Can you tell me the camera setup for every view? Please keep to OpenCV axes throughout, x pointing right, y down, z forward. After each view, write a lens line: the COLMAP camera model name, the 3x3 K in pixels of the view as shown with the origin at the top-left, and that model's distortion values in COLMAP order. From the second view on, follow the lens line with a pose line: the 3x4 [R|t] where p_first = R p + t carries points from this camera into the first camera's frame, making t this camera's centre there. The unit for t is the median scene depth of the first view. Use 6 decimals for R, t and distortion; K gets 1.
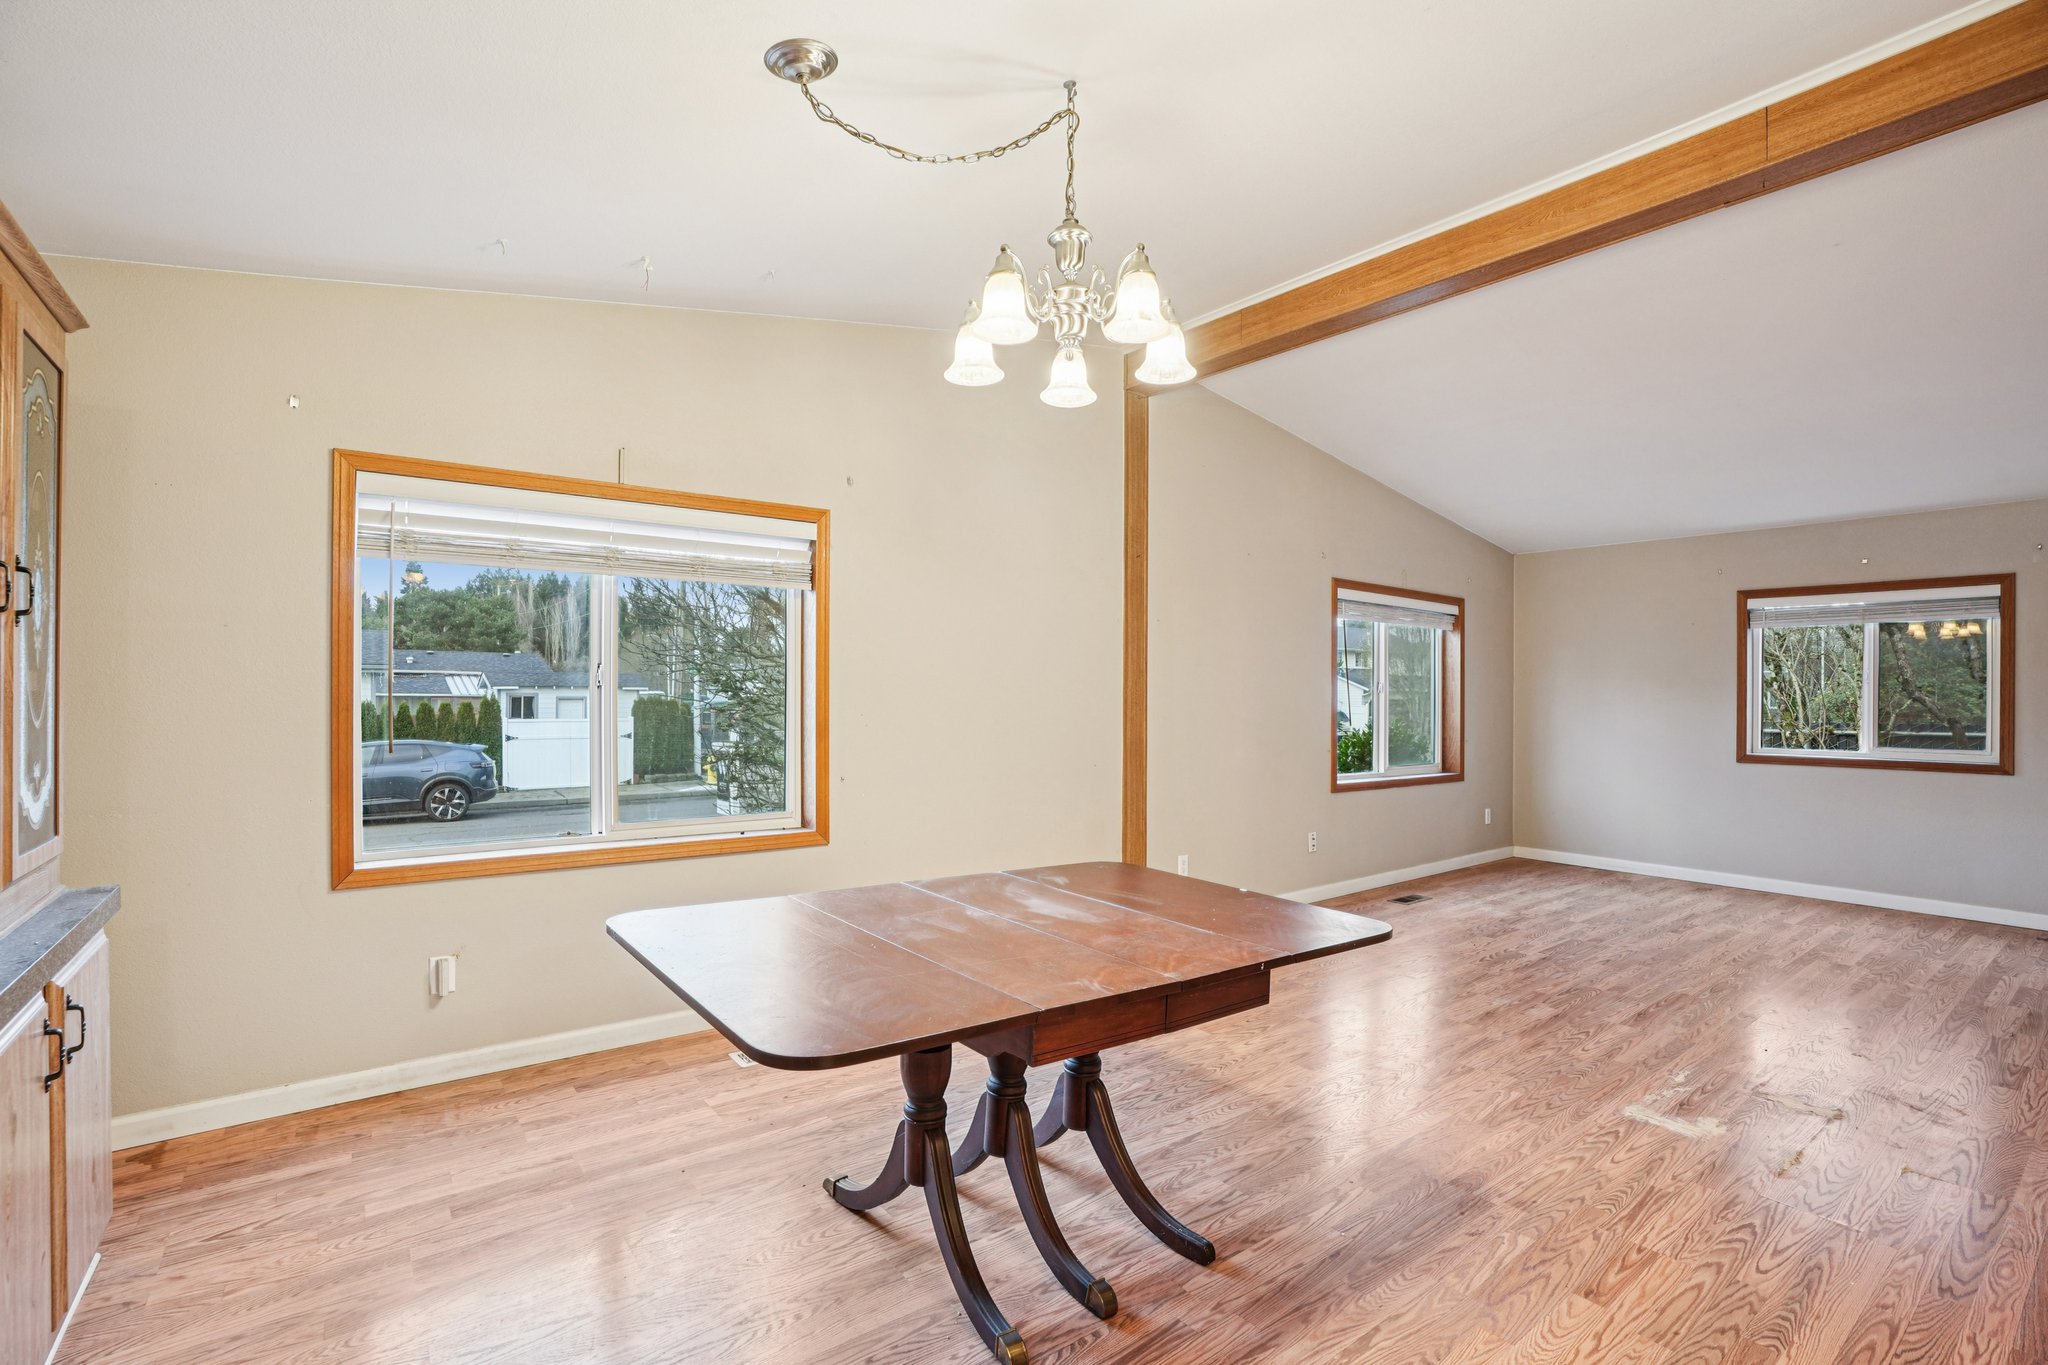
lens RADIAL K [[935.5, 0, 1032.6], [0, 935.5, 691.1], [0, 0, 1]] dist [-0.073603, 0.030147]
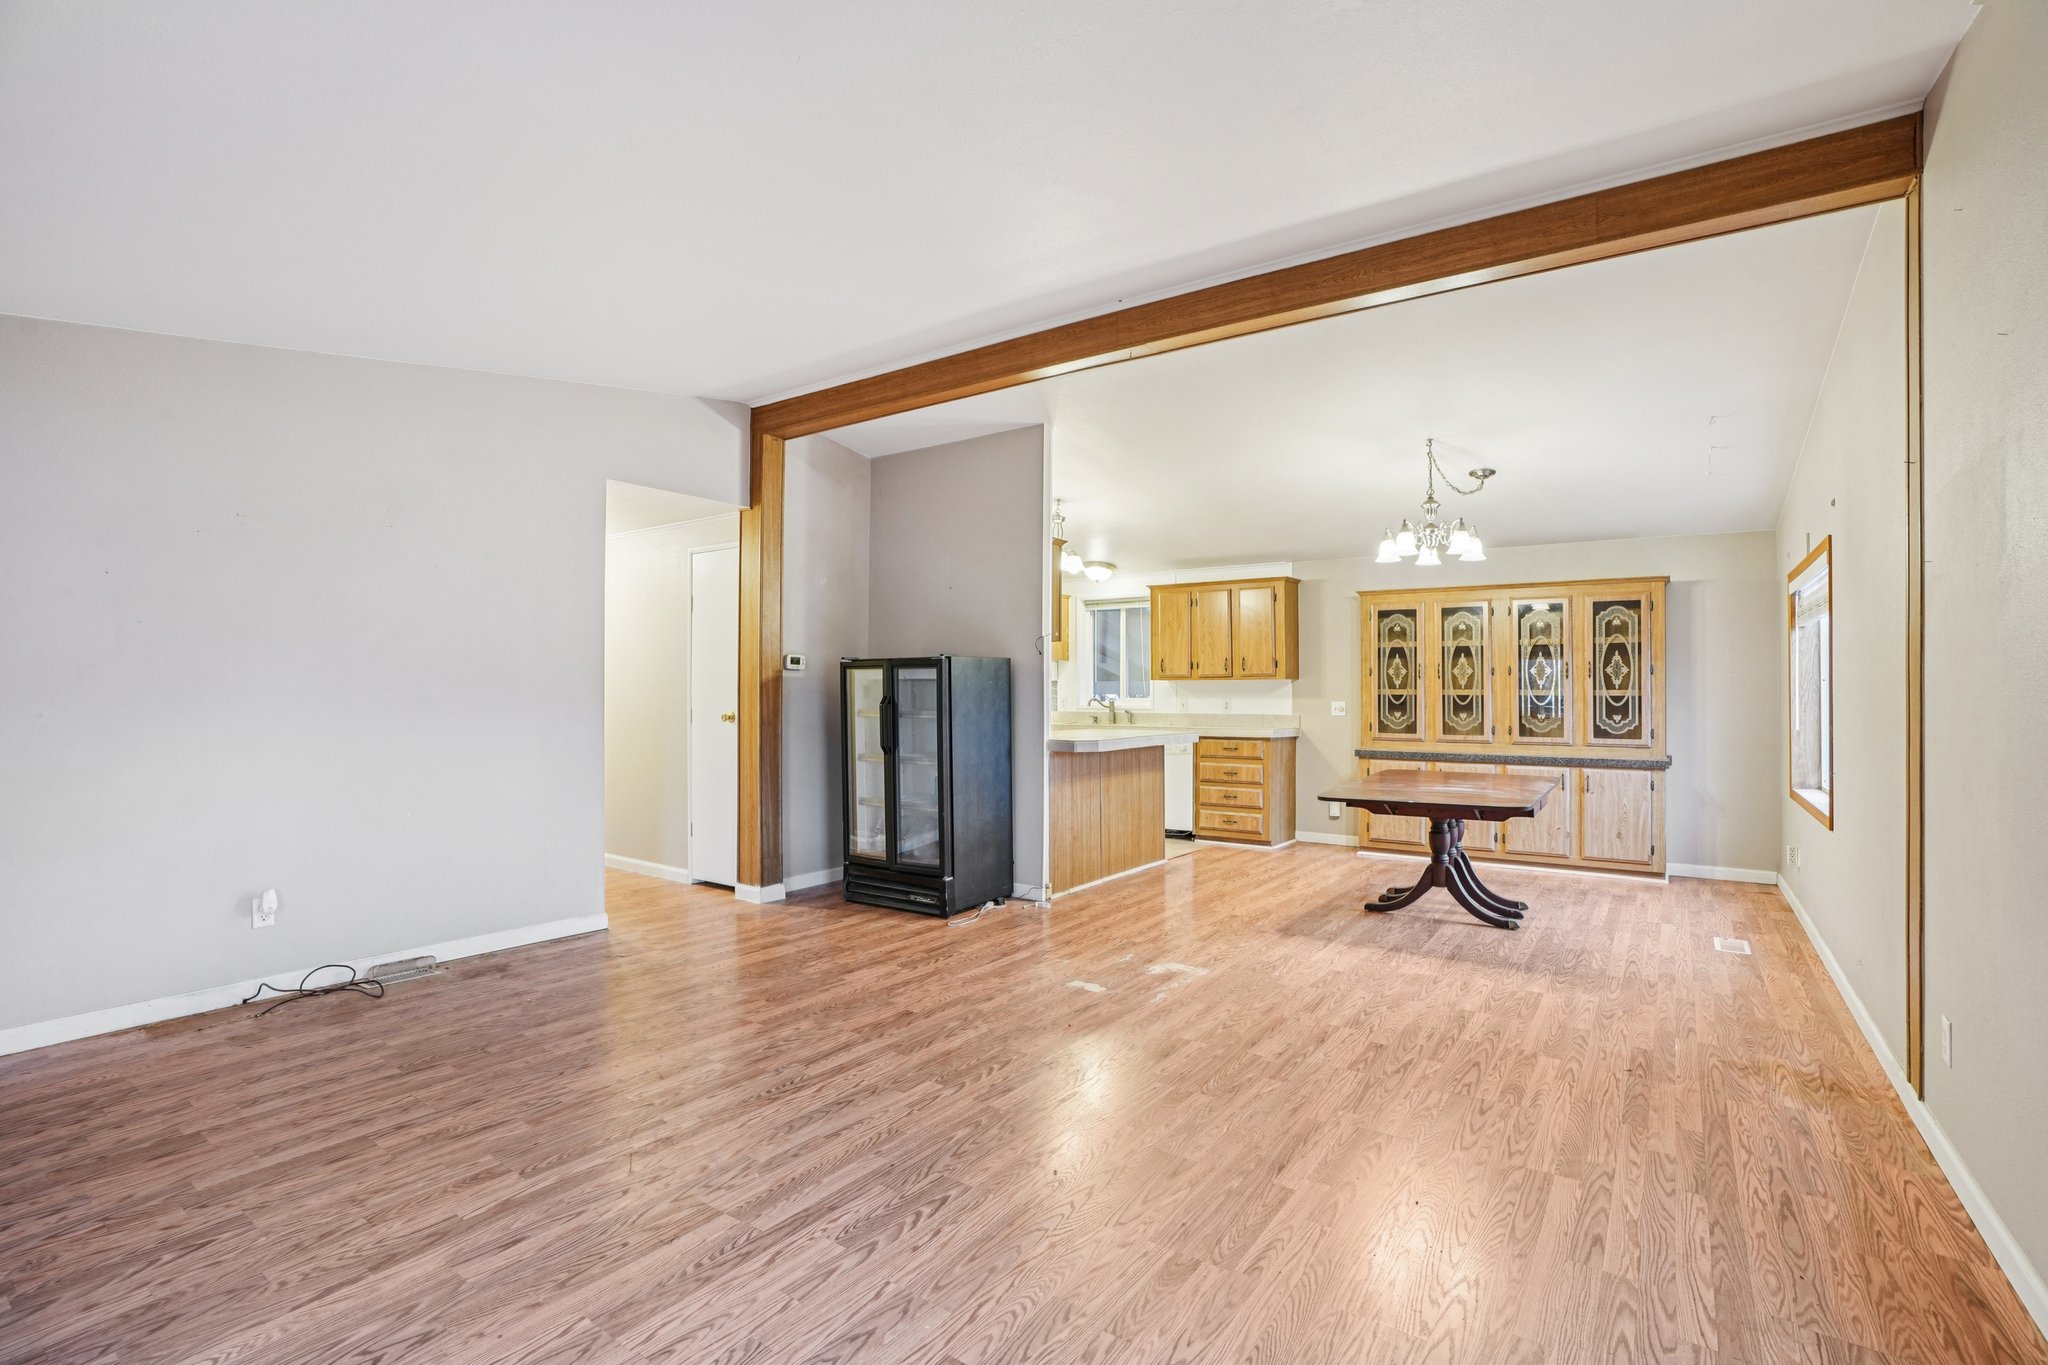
lens RADIAL K [[939.9, 0, 1028.3], [0, 939.9, 683.8], [0, 0, 1]] dist [-0.073152, 0.028625]
pose [[-0.954709, -0.014709, -0.297176, 1.237348], [-0.011214, 0.999847, -0.013461, 0.017426], [0.297328, -0.009519, -0.954728, 2.102869]]
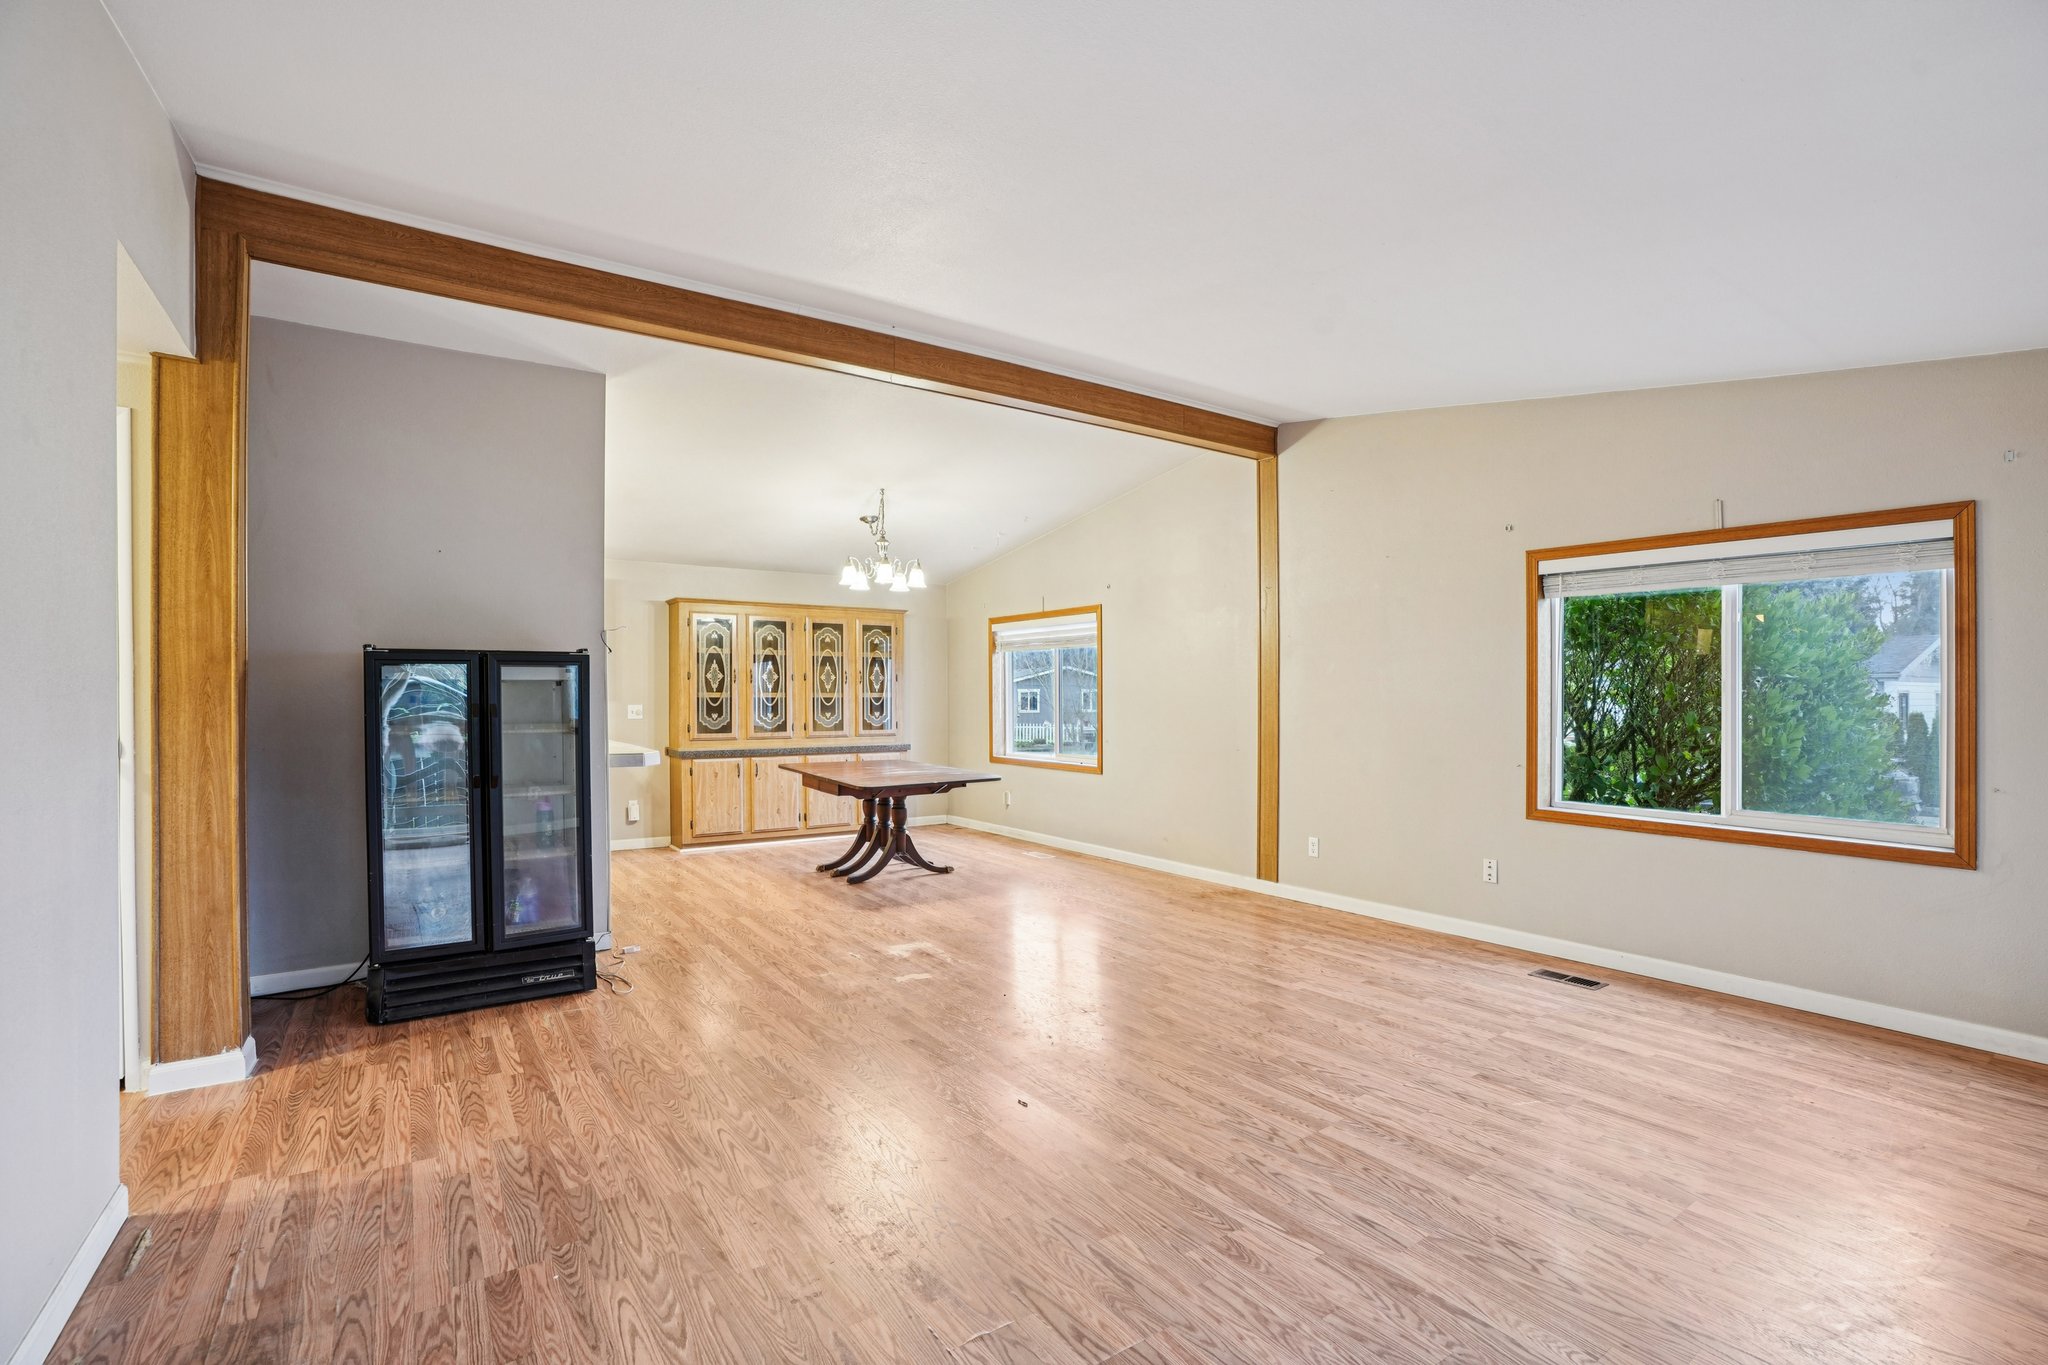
lens RADIAL K [[935.5, 0, 1032.6], [0, 935.5, 691.1], [0, 0, 1]] dist [-0.073603, 0.030147]
pose [[-0.046559, -0.011966, -0.998844, 2.114780], [0.000575, 0.999928, -0.012005, 0.016288], [0.998915, -0.001133, -0.046549, 1.135524]]
